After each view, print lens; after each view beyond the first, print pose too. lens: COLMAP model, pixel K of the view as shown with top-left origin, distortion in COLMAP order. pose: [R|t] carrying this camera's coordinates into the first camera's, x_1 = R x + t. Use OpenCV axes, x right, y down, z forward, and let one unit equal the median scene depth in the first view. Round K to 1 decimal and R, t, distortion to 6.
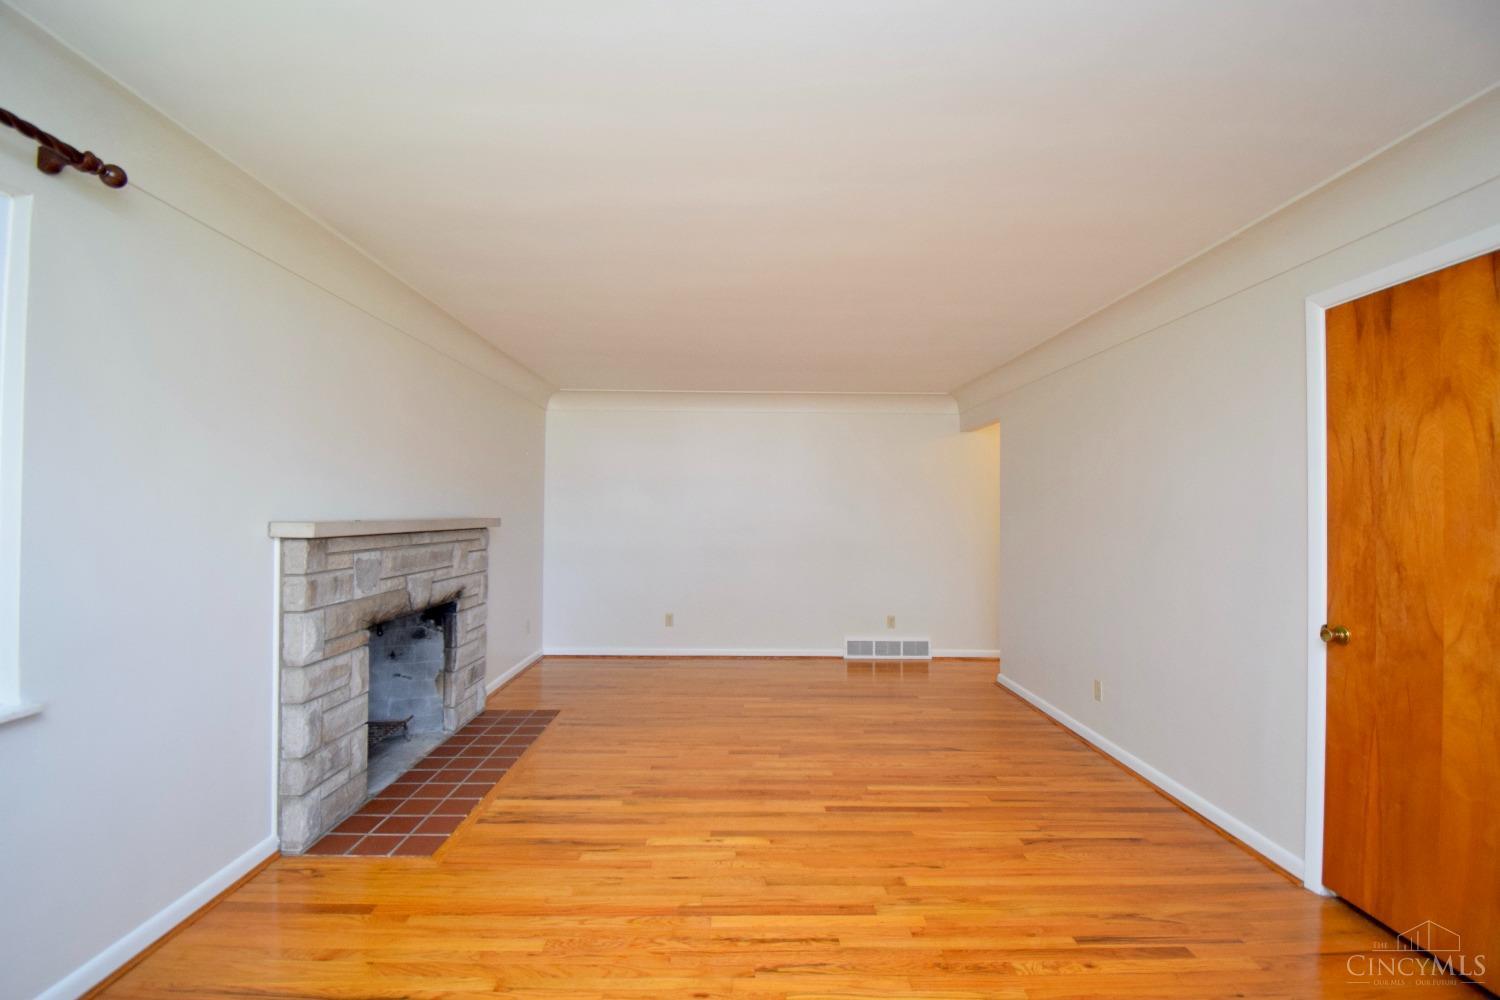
lens RADIAL K [[656.4, 0, 752.0], [0, 656.4, 501.6], [0, 0, 1]] dist [0.020187, -0.026389]
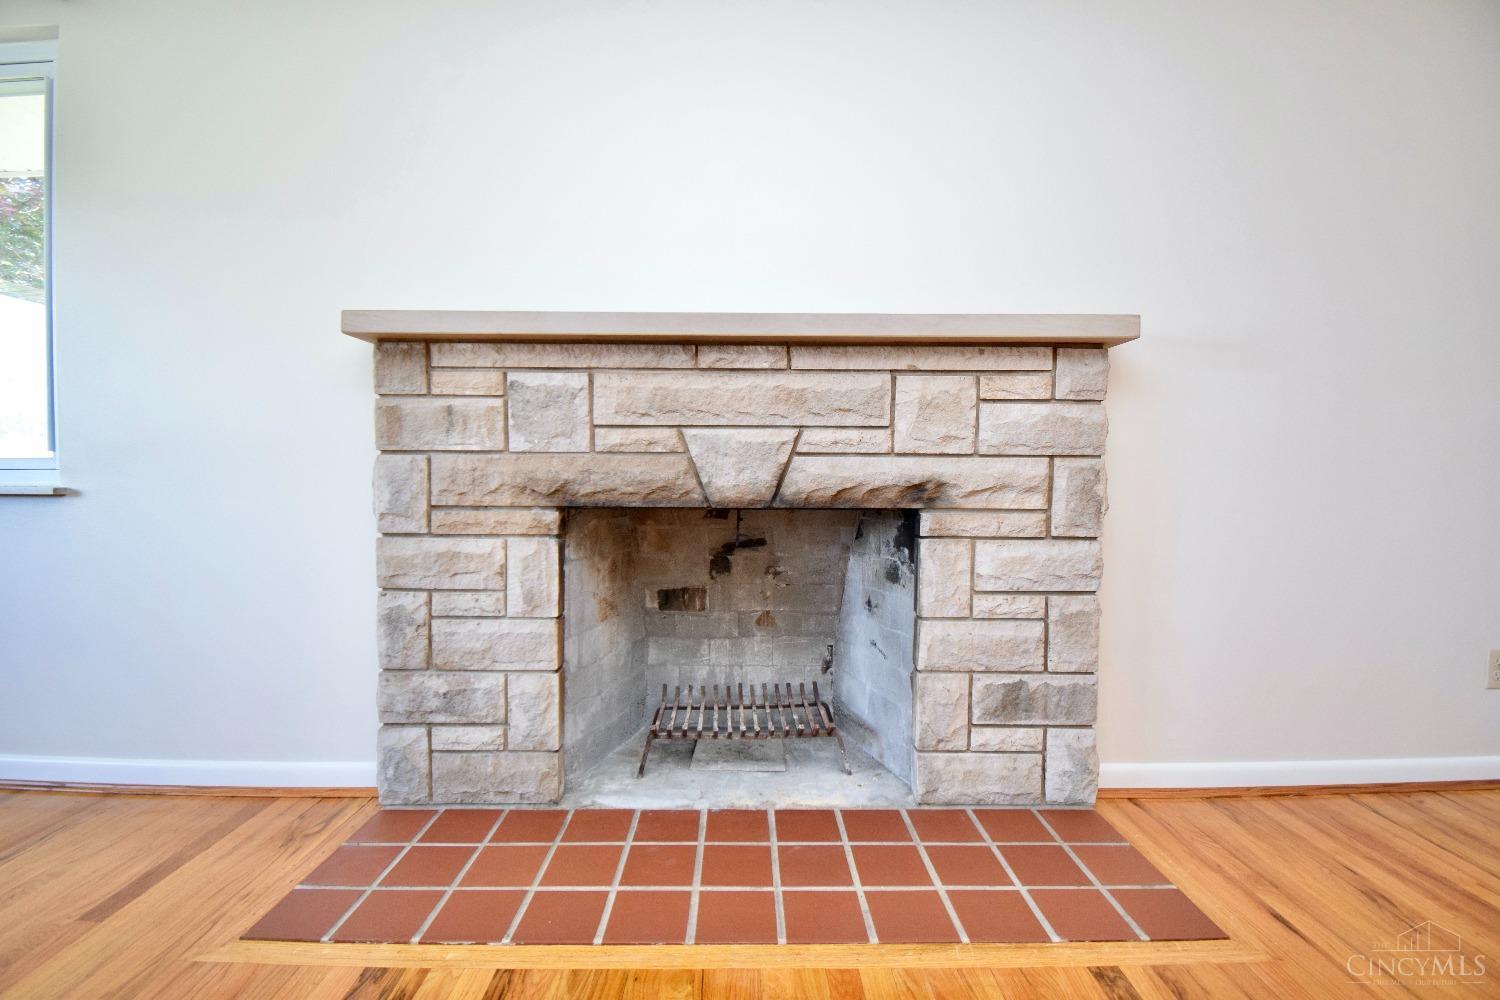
lens RADIAL K [[656.4, 0, 752.0], [0, 656.4, 501.6], [0, 0, 1]] dist [0.020187, -0.026389]
pose [[-0.011739, 0.022139, -0.999686, -0.016580], [0.011984, 0.999686, 0.021998, 0.185055], [0.999859, -0.011722, -0.012001, 1.236057]]
